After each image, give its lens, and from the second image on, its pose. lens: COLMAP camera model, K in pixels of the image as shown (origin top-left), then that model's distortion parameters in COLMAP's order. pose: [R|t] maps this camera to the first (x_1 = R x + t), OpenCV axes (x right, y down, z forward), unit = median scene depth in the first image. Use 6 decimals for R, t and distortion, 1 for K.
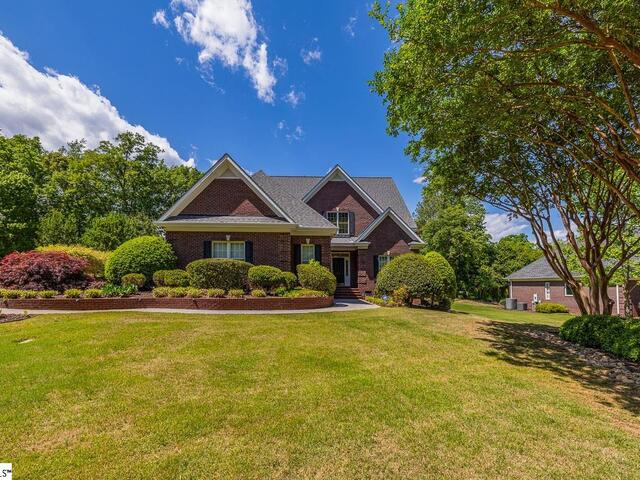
lens RADIAL K [[329.8, 0, 321.0], [0, 329.8, 243.5], [0, 0, 1]] dist [0.019174, 0.001095]
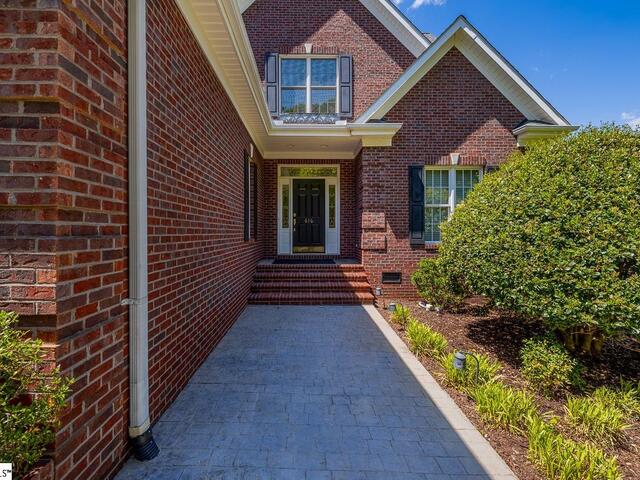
lens RADIAL K [[329.8, 0, 319.0], [0, 329.8, 240.3], [0, 0, 1]] dist [0.019174, 0.001095]
pose [[0.999926, -0.009190, -0.007916, 0.067897], [0.010343, 0.986958, 0.160647, 0.053502], [0.006336, -0.160717, 0.986980, 0.636351]]
